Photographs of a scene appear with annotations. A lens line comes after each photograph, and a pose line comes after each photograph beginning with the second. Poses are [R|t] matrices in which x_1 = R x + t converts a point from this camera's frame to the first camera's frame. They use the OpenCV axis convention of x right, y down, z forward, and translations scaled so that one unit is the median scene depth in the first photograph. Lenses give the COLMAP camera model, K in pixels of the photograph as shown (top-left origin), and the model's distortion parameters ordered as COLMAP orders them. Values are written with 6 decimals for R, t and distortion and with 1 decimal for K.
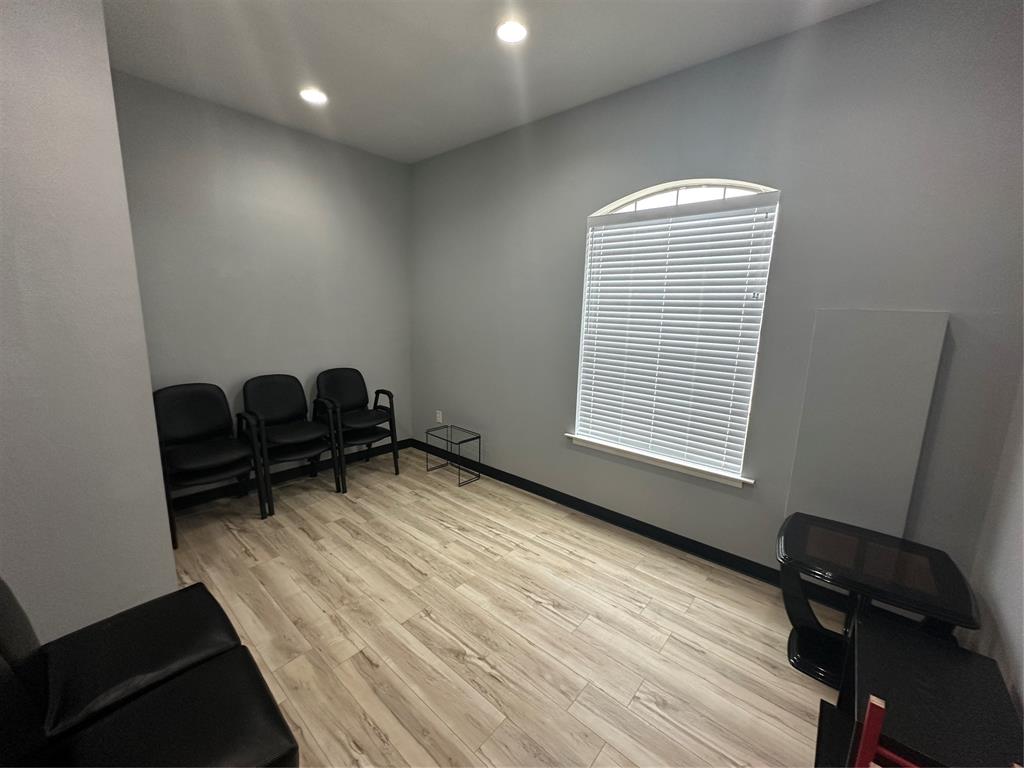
lens RADIAL K [[410.5, 0, 514.5], [0, 410.5, 384.5], [0, 0, 1]] dist [0.000027, 0.000303]
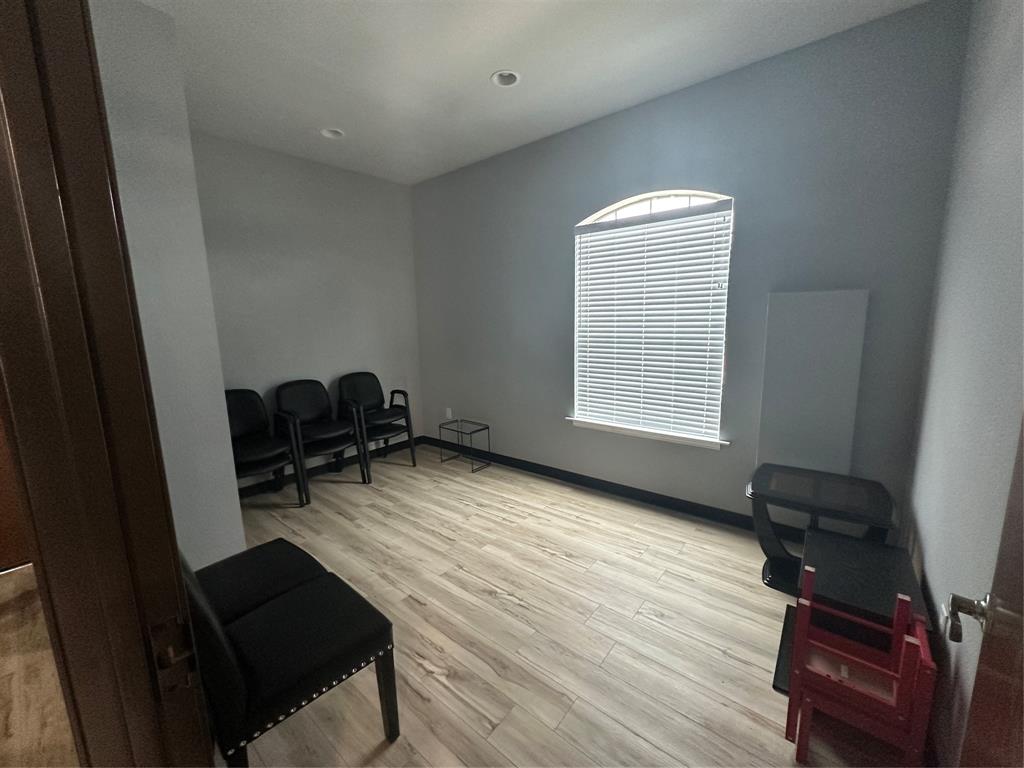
lens RADIAL K [[410.5, 0, 512.2], [0, 410.5, 384.2], [0, 0, 1]] dist [0.000027, 0.000303]
pose [[0.998448, -0.054000, 0.013610, -0.044455], [0.054258, 0.998339, -0.019392, 0.055562], [-0.012540, 0.020100, 0.999719, -0.167324]]
